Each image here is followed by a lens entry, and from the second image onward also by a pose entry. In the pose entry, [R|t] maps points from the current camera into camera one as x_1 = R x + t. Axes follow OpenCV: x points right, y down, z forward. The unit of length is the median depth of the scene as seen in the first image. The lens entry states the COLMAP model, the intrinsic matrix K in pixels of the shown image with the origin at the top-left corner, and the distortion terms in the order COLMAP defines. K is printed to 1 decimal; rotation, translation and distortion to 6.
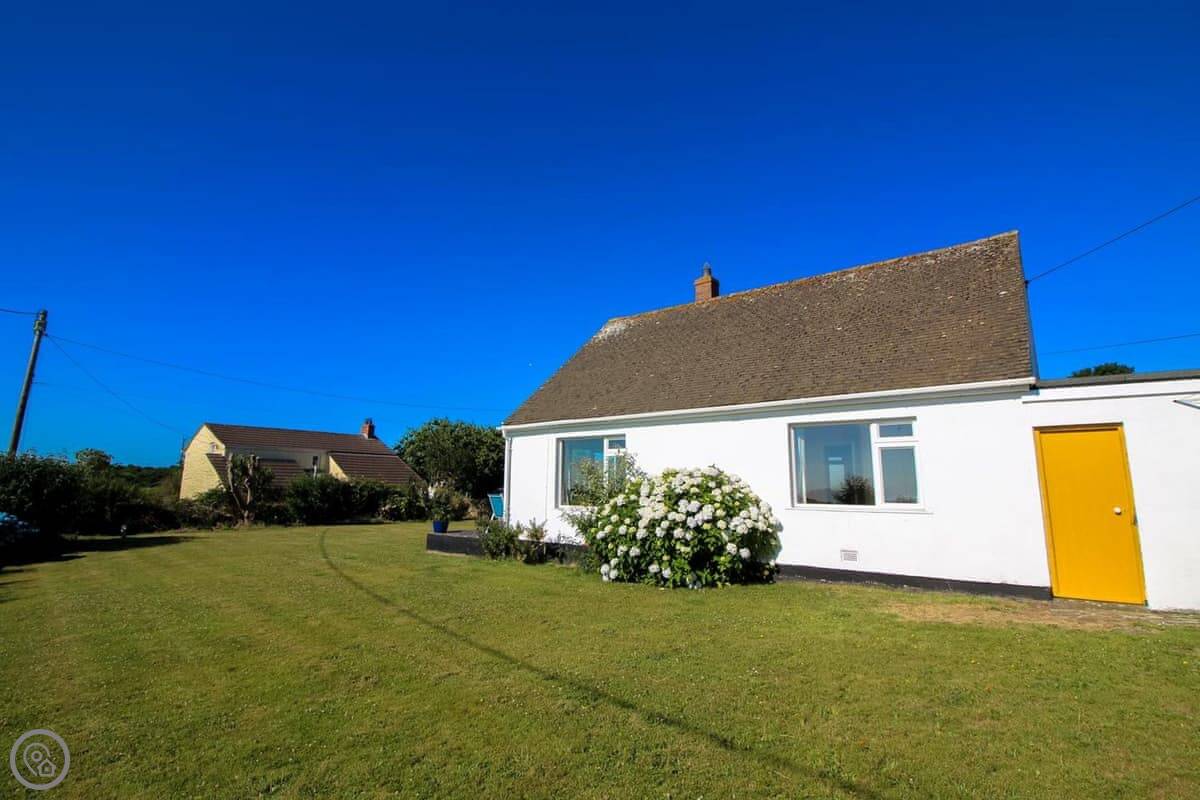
lens RADIAL K [[565.3, 0, 604.8], [0, 565.3, 395.8], [0, 0, 1]] dist [-0.008253, -0.007221]
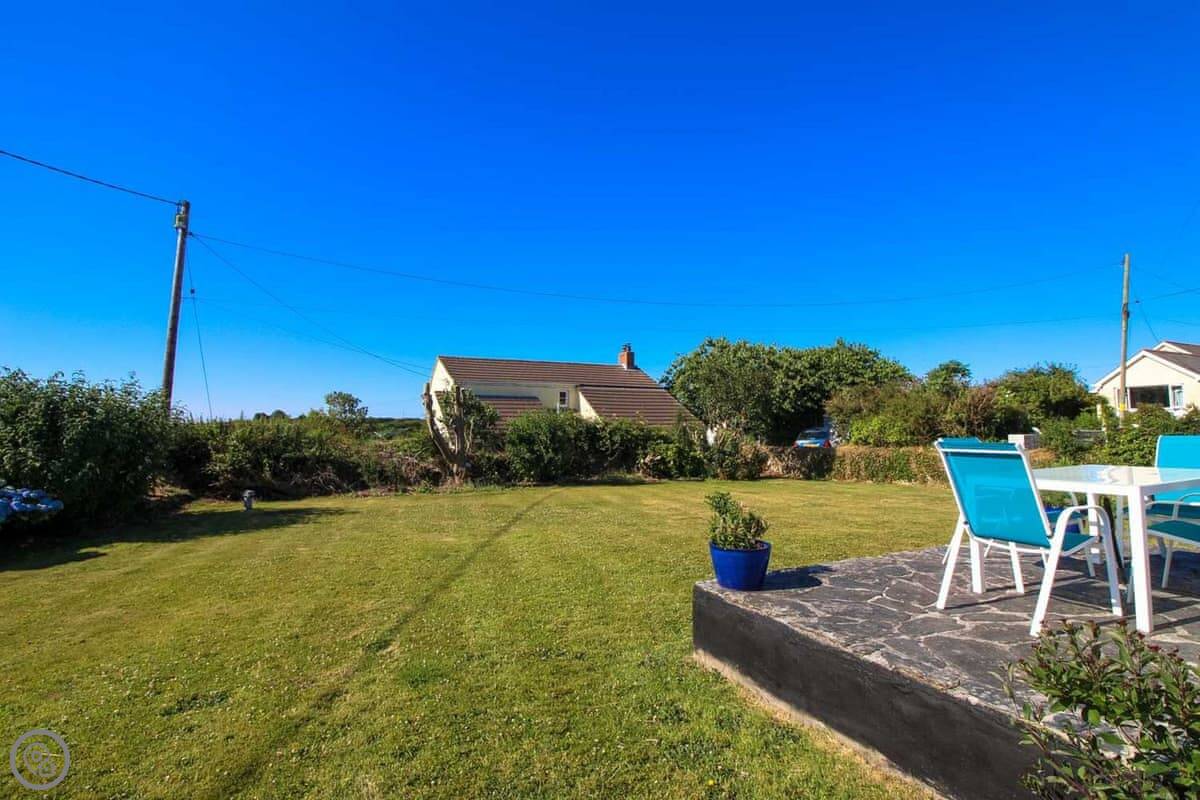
lens RADIAL K [[605.3, 0, 600.3], [0, 605.3, 393.4], [0, 0, 1]] dist [-0.006913, -0.005962]
pose [[0.888175, -0.039007, -0.457846, -0.093727], [0.083162, 0.993582, 0.076674, 0.054756], [0.451917, -0.106175, 0.885719, 0.314825]]
